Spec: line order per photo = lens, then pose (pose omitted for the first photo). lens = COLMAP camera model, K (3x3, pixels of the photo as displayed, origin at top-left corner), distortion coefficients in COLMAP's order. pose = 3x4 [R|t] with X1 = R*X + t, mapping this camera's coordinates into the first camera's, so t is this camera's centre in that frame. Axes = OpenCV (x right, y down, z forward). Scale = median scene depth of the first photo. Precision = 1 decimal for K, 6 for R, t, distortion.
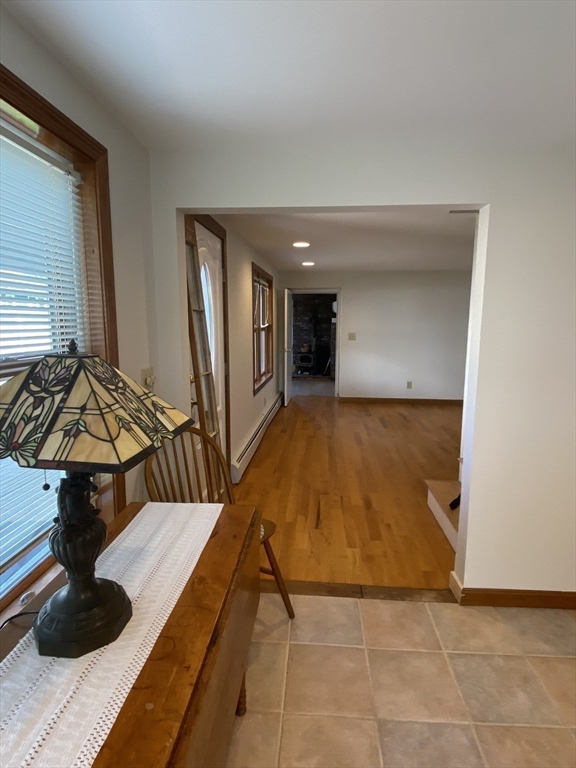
lens RADIAL K [[405.3, 0, 290.4], [0, 405.3, 382.7], [0, 0, 1]] dist [-0.004824, -0.000025]
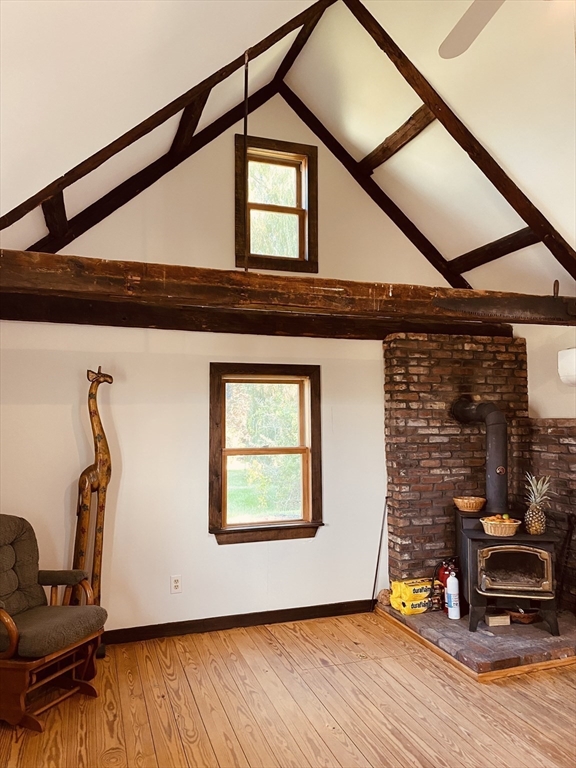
lens RADIAL K [[588.5, 0, 287.0], [0, 588.5, 379.4], [0, 0, 1]] dist [0.055308, -0.054347]
pose [[0.913785, 0.017615, 0.405815, -0.236953], [0.072440, 0.975977, -0.205478, -0.104038], [-0.399686, 0.217160, 0.890558, 0.703476]]
